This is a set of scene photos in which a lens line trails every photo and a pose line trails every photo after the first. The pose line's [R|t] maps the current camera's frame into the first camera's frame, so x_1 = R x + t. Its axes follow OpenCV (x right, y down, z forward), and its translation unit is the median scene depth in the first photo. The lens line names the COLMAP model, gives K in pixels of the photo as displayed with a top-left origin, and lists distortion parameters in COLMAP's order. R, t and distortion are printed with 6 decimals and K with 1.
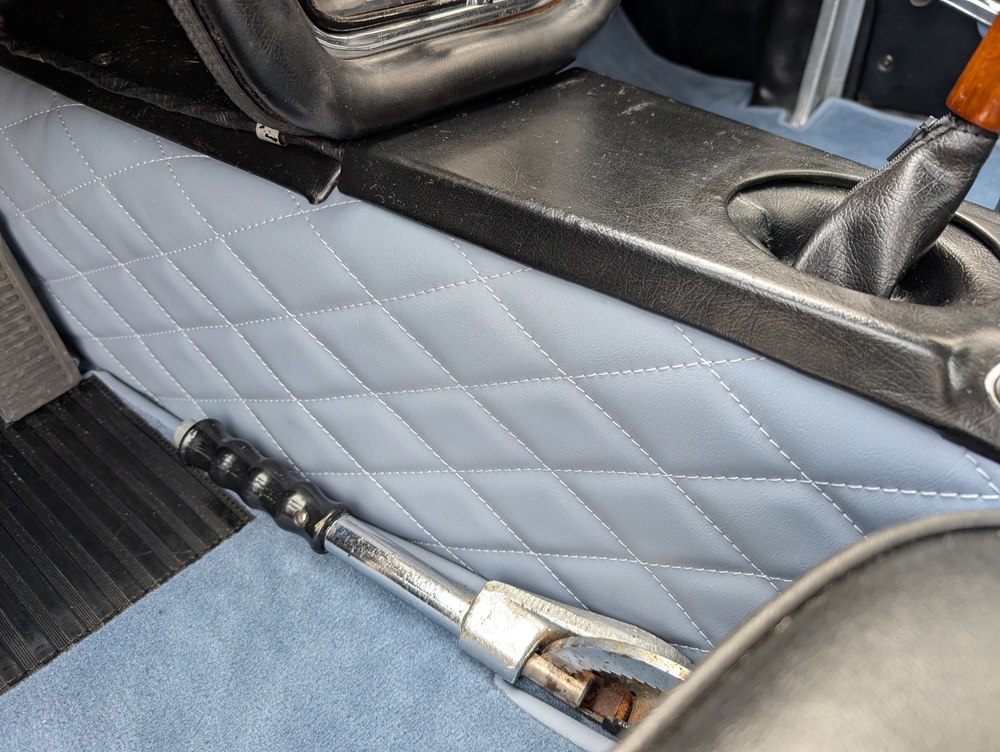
lens RADIAL K [[735.0, 0, 494.6], [0, 735.0, 380.4], [0, 0, 1]] dist [-0.006002, -0.009022]
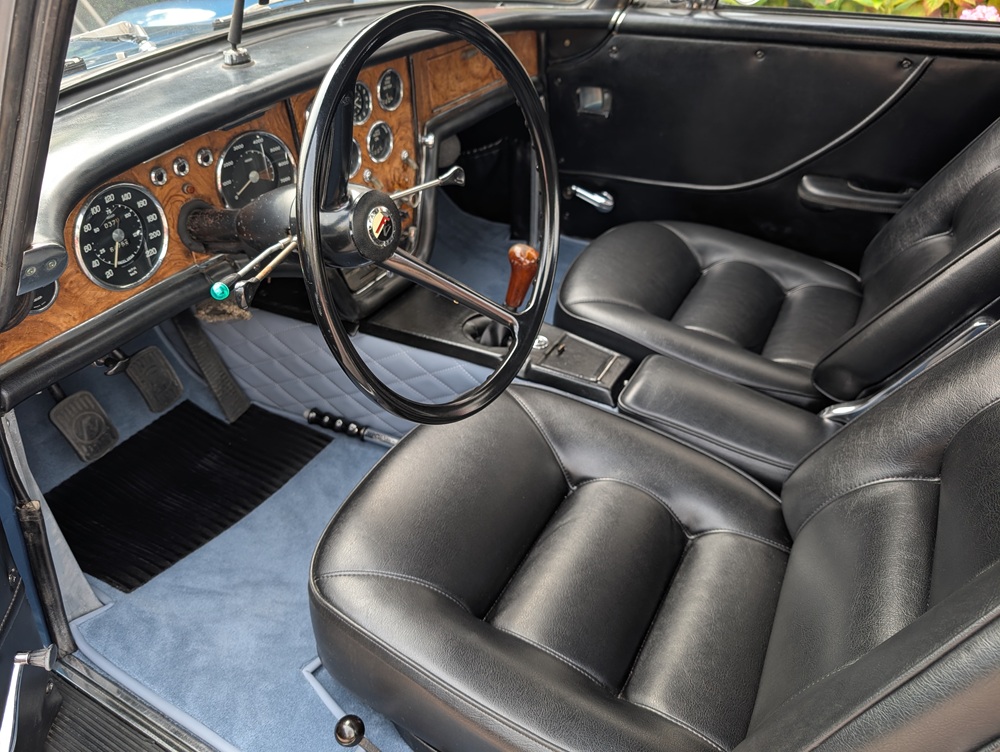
lens RADIAL K [[735.0, 0, 496.2], [0, 735.0, 375.7], [0, 0, 1]] dist [-0.006002, -0.009022]
pose [[0.979573, -0.137114, 0.147090, -0.096966], [0.143297, 0.989154, -0.032244, 0.136517], [-0.141074, 0.052663, 0.988597, -2.235762]]
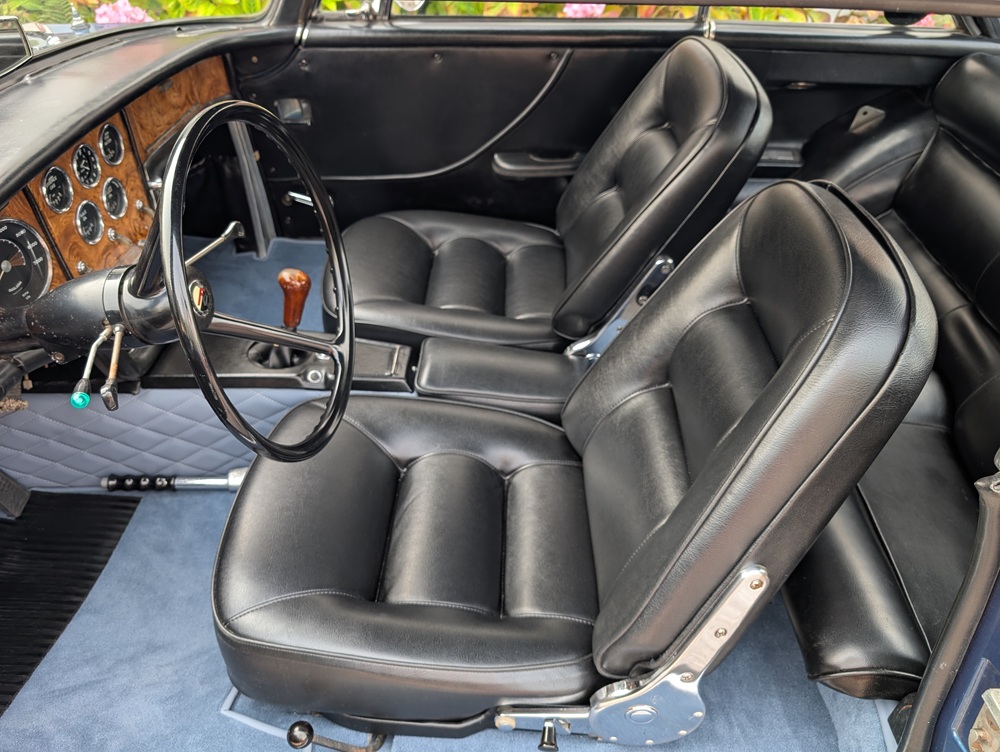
lens RADIAL K [[735.0, 0, 502.5], [0, 735.0, 384.2], [0, 0, 1]] dist [-0.006002, -0.009022]
pose [[0.779004, -0.399290, 0.483447, -0.480252], [0.382788, 0.913518, 0.137689, -0.085734], [-0.496615, 0.077797, 0.864477, -2.508136]]
